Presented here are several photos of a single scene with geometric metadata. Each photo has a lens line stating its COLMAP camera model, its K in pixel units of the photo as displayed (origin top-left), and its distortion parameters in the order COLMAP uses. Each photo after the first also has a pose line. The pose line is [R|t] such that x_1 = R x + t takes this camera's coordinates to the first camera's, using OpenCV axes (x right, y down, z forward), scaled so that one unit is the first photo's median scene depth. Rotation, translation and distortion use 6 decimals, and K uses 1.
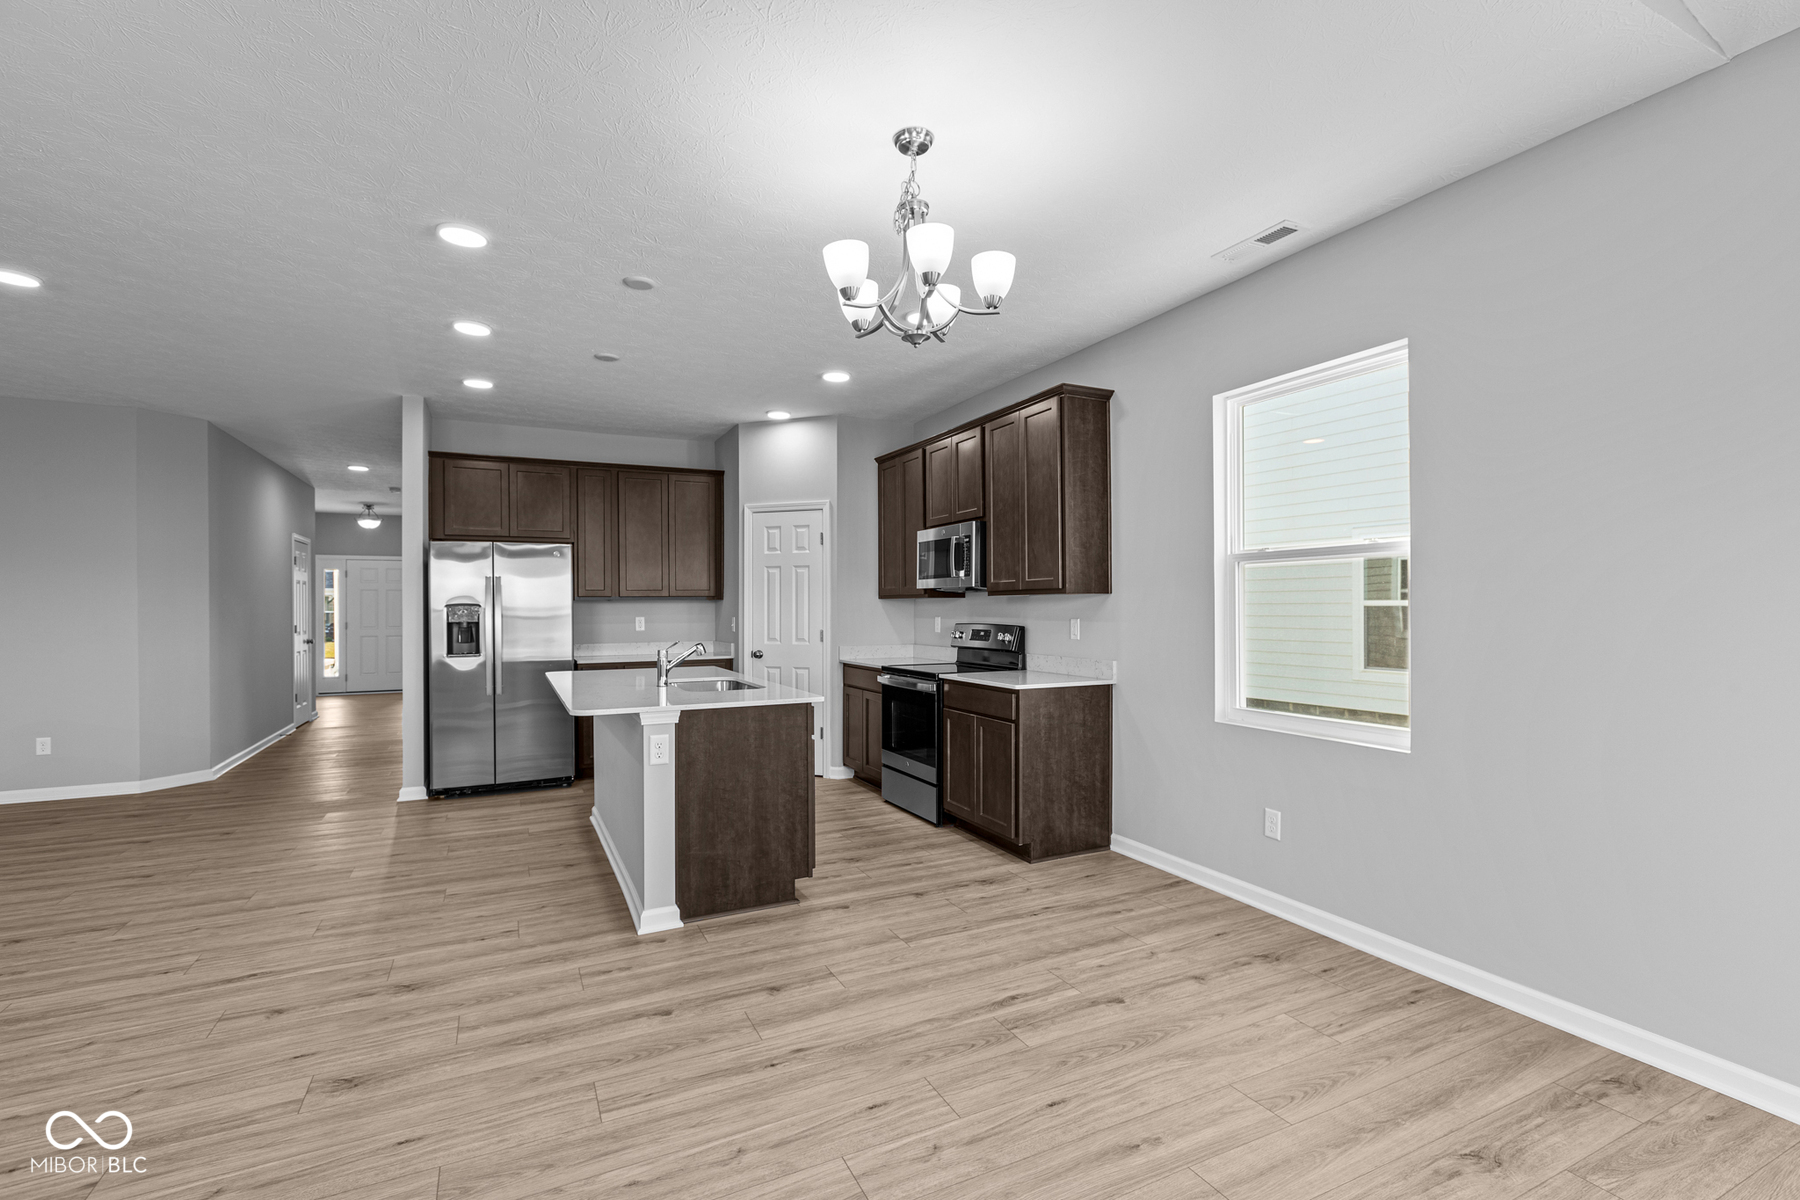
lens RADIAL K [[807.0, 0, 902.6], [0, 807.0, 605.0], [0, 0, 1]] dist [0.001367, 0.000064]
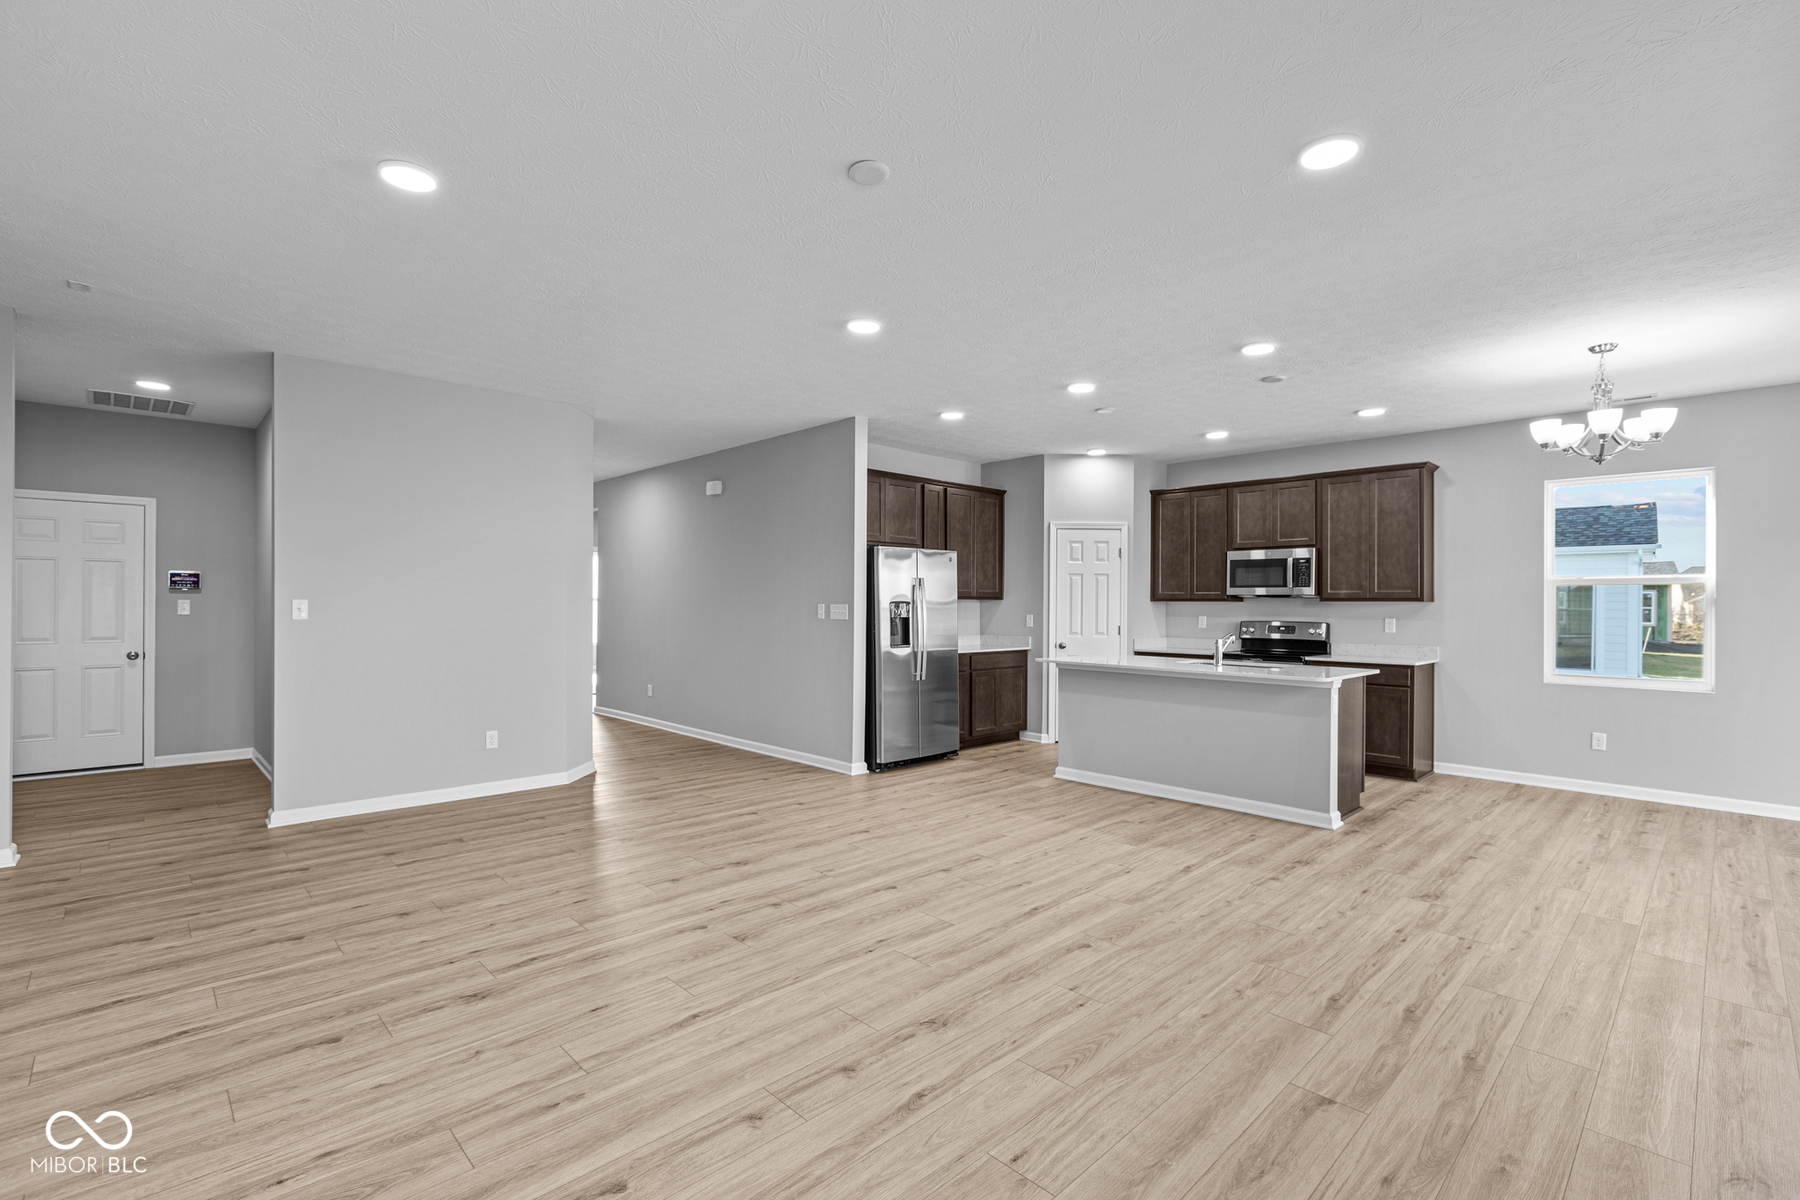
lens RADIAL K [[804.4, 0, 901.5], [0, 804.4, 613.0], [0, 0, 1]] dist [0.003085, 0.000870]
pose [[0.951744, 0.008429, 0.306778, -1.192419], [-0.012248, 0.999870, 0.010528, 0.003318], [-0.306649, -0.013777, 0.951723, -0.124122]]
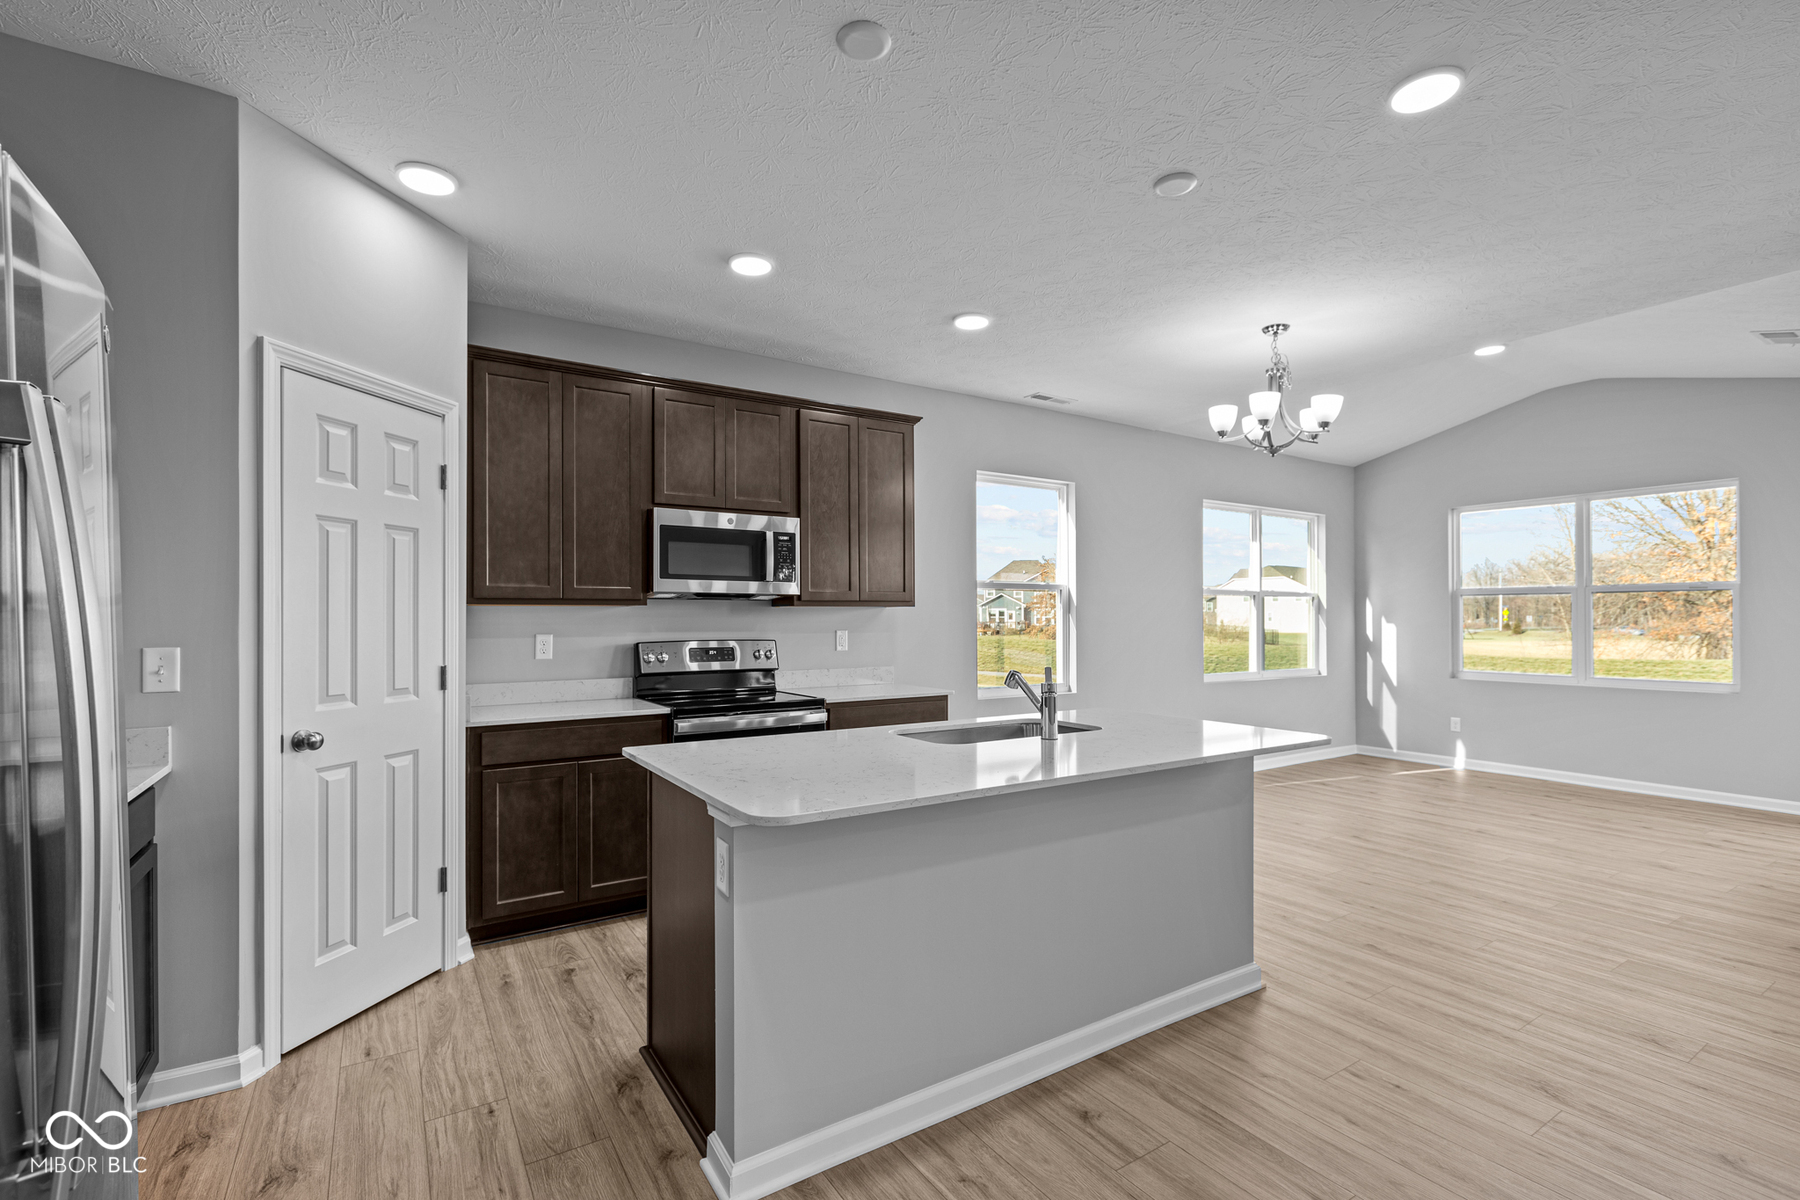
lens RADIAL K [[804.4, 0, 901.5], [0, 804.4, 613.0], [0, 0, 1]] dist [0.003085, 0.000870]
pose [[-0.115108, 0.009827, 0.993304, -0.902556], [-0.002018, 0.999947, -0.010127, 0.005711], [-0.993351, -0.003171, -0.115082, 1.162037]]
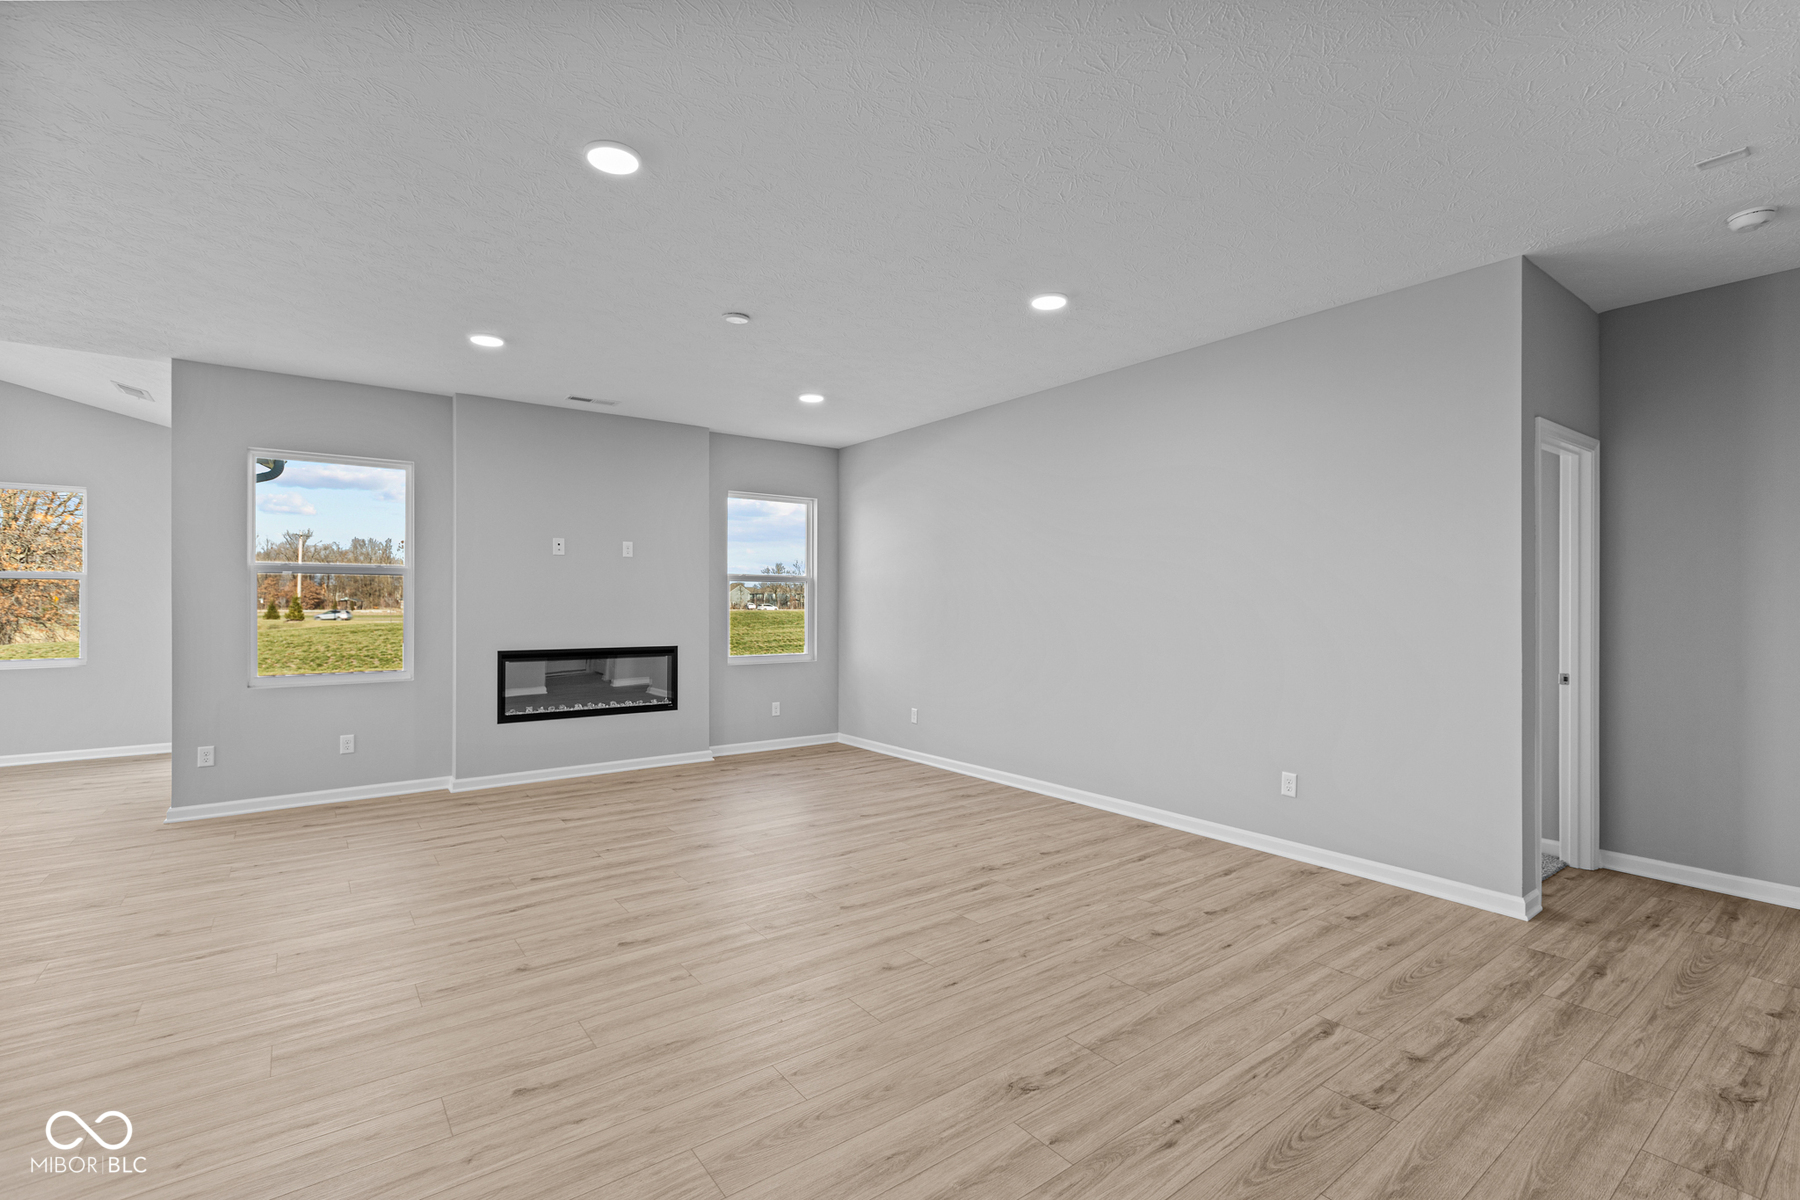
lens RADIAL K [[807.9, 0, 897.2], [0, 807.9, 606.2], [0, 0, 1]] dist [0.003151, 0.000091]
pose [[-0.983888, 0.005620, -0.178699, -1.039708], [0.005052, 0.999981, 0.003637, 0.006817], [0.178716, 0.002675, -0.983897, 1.511414]]
